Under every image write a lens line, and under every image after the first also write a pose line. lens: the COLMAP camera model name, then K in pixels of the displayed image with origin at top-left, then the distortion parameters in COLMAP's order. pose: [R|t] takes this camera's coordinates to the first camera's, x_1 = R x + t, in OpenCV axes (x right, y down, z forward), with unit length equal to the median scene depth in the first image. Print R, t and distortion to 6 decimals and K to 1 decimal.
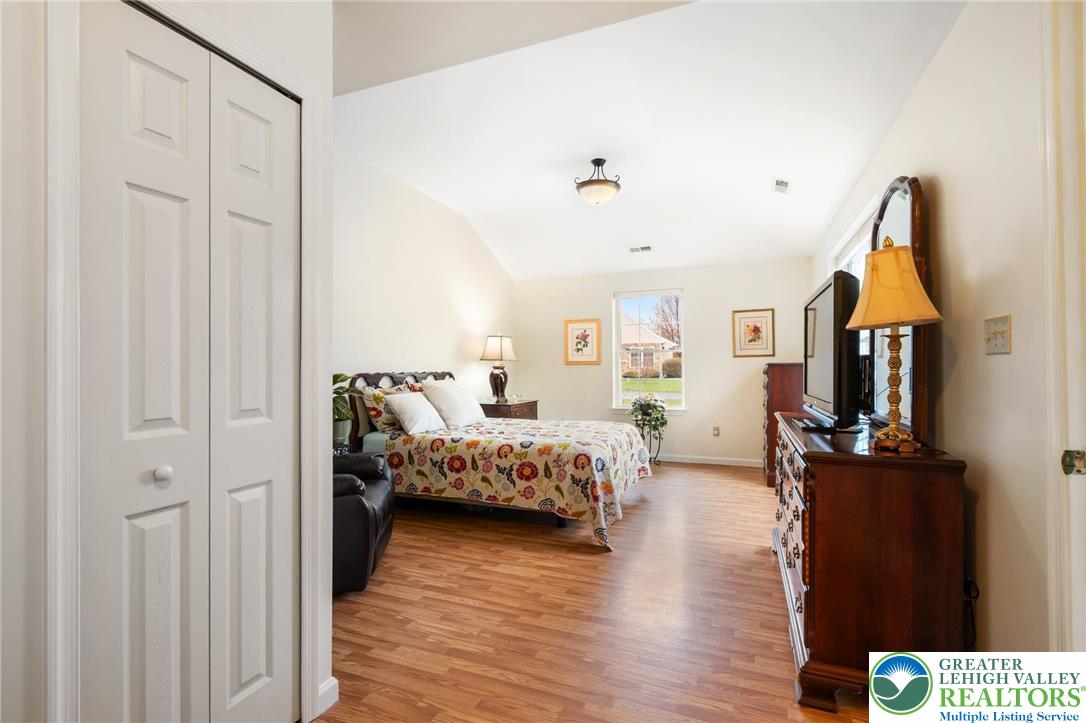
lens RADIAL K [[493.4, 0, 543.1], [0, 493.4, 364.2], [0, 0, 1]] dist [0.011111, -0.003962]
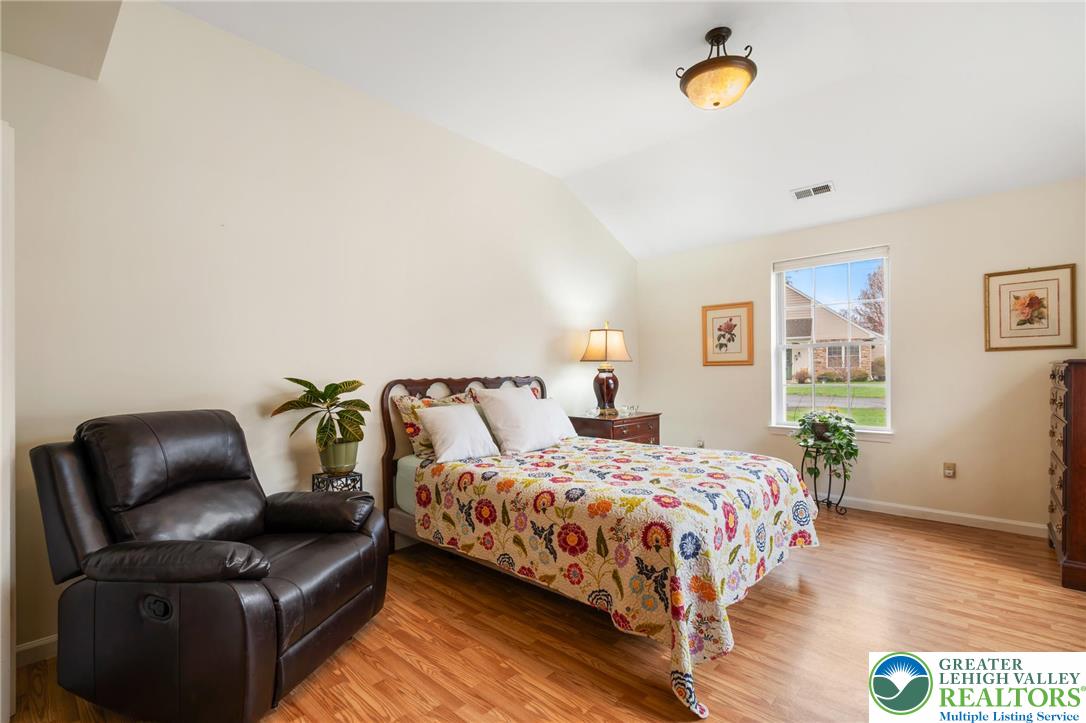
lens RADIAL K [[493.4, 0, 542.3], [0, 493.4, 376.7], [0, 0, 1]] dist [0.011111, -0.003962]
pose [[0.938038, -0.001659, -0.346528, 0.120075], [0.009147, 0.999759, 0.019975, 0.000430], [0.346411, -0.021907, 0.937827, 0.334404]]
